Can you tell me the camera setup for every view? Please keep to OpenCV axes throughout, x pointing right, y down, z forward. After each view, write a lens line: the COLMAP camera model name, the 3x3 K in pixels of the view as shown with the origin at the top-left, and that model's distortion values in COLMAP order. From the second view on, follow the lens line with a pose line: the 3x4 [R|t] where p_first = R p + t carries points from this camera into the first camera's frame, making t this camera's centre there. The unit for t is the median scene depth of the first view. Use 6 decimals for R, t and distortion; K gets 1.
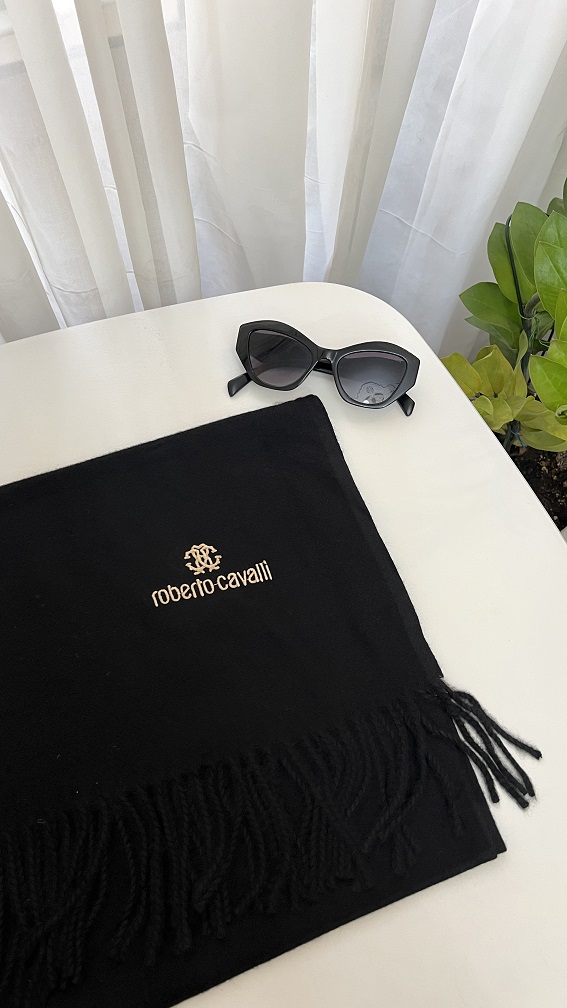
lens RADIAL K [[727.0, 0, 286.3], [0, 727.0, 502.2], [0, 0, 1]] dist [0.022147, -0.034214]
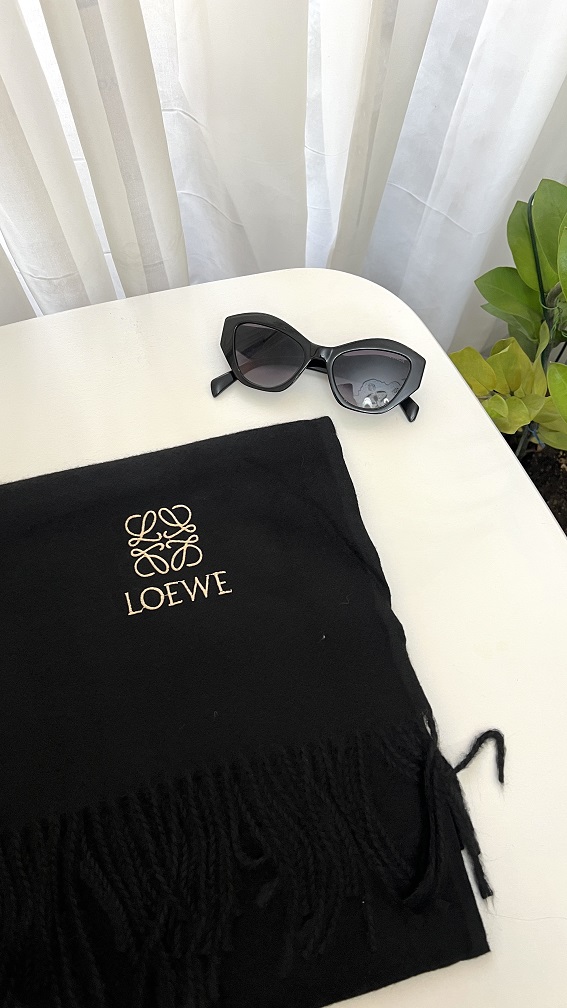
lens RADIAL K [[727.0, 0, 280.0], [0, 727.0, 504.9], [0, 0, 1]] dist [0.022147, -0.034214]
pose [[0.999363, 0.017942, -0.030844, 0.033733], [-0.016636, 0.998975, 0.042090, -0.048400], [0.031567, -0.041550, 0.998638, 0.088922]]
